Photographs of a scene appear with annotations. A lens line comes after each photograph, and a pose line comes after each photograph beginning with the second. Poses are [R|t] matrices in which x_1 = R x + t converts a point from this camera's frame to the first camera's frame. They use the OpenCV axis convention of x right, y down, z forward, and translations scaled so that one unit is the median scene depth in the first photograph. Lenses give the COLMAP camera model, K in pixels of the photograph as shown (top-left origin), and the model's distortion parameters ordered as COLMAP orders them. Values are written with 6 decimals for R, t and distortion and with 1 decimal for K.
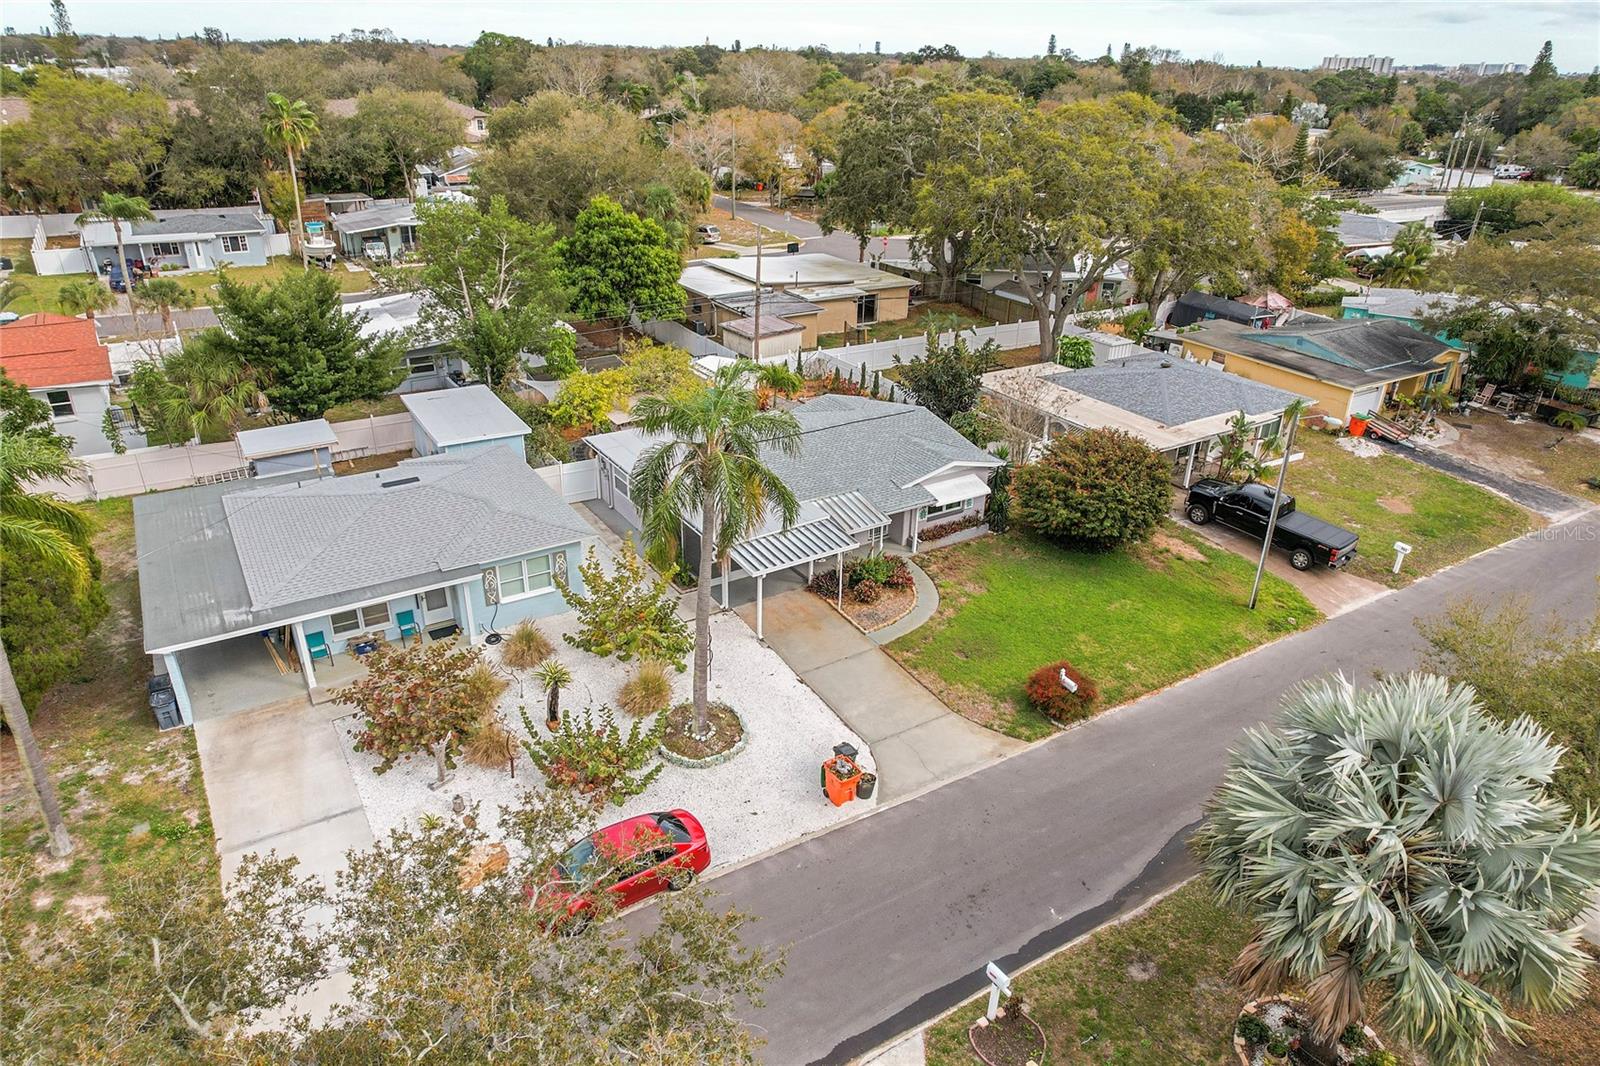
lens RADIAL K [[1032.2, 0, 800.0], [0, 1032.2, 533.0], [0, 0, 1]] dist [-0.076096, 0.065294]
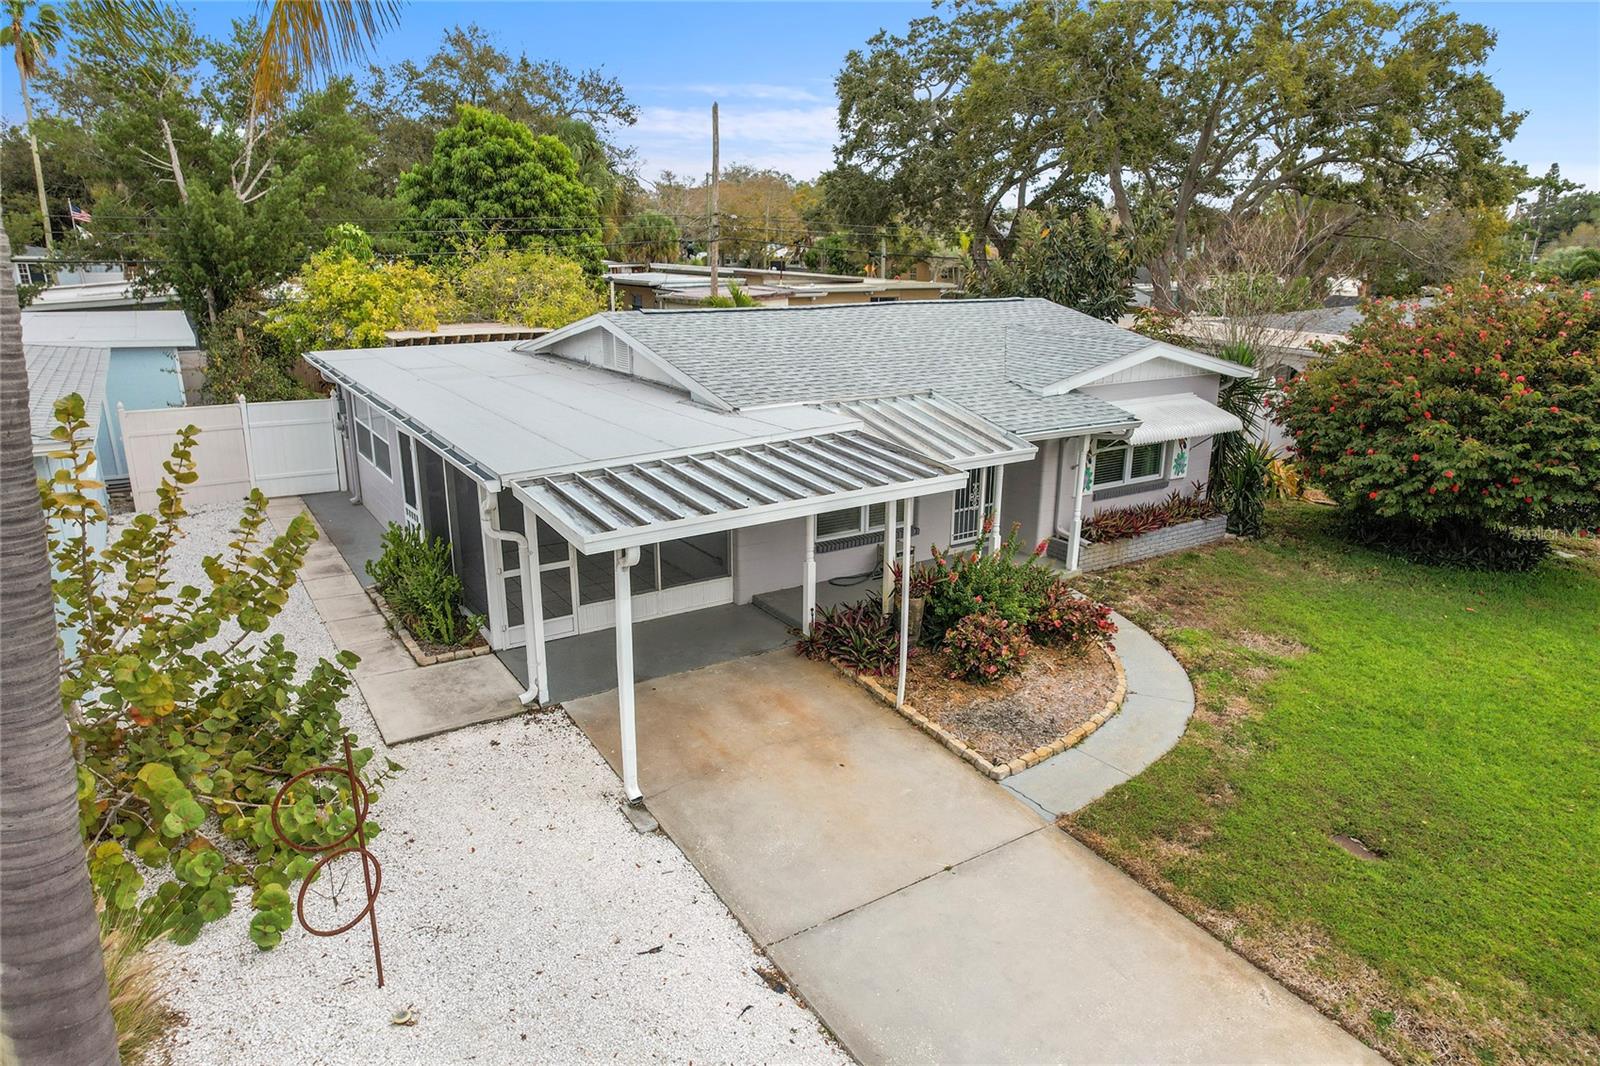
lens RADIAL K [[1032.2, 0, 800.0], [0, 1032.2, 533.0], [0, 0, 1]] dist [-0.076096, 0.065294]
pose [[0.999900, -0.012455, 0.006690, 0.004984], [0.013353, 0.987426, -0.157518, 0.063428], [-0.004644, 0.157591, 0.987494, 0.598862]]
